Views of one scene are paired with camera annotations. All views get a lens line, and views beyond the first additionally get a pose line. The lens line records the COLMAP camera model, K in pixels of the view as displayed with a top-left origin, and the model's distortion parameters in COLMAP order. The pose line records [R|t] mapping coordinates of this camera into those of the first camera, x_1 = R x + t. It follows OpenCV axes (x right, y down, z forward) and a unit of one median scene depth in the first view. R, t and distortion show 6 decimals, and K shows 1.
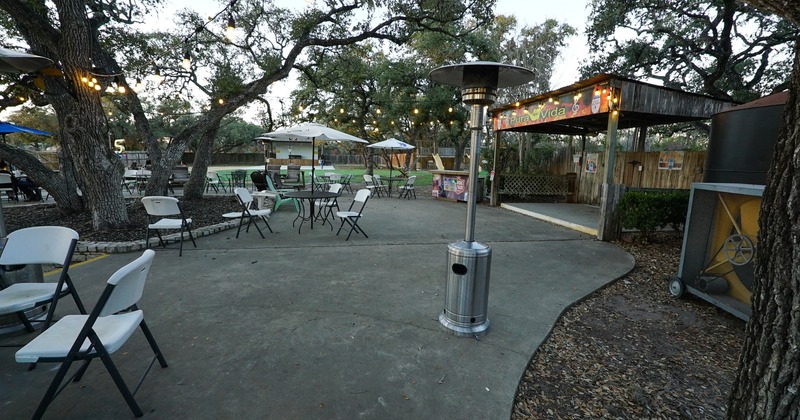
lens RADIAL K [[317.1, 0, 398.1], [0, 317.1, 209.5], [0, 0, 1]] dist [-0.039837, 0.011509]
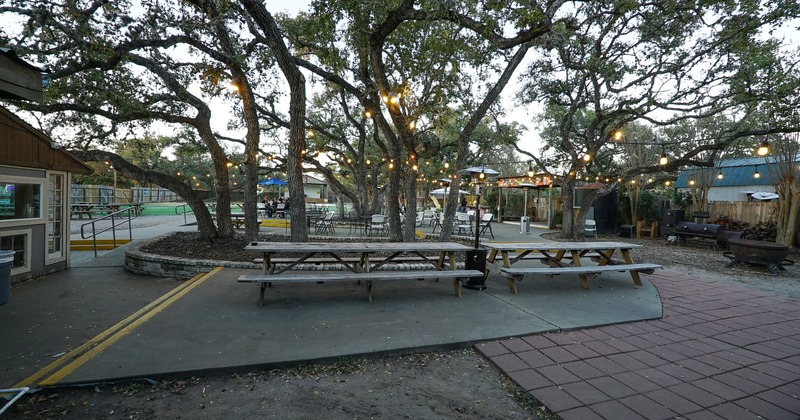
lens RADIAL K [[317.1, 0, 398.1], [0, 317.1, 209.5], [0, 0, 1]] dist [-0.039837, 0.011509]
pose [[0.989879, 0.012435, 0.141368, -0.636468], [0.004002, 0.993311, -0.115399, 0.137236], [-0.141858, 0.114797, 0.983208, -0.934152]]
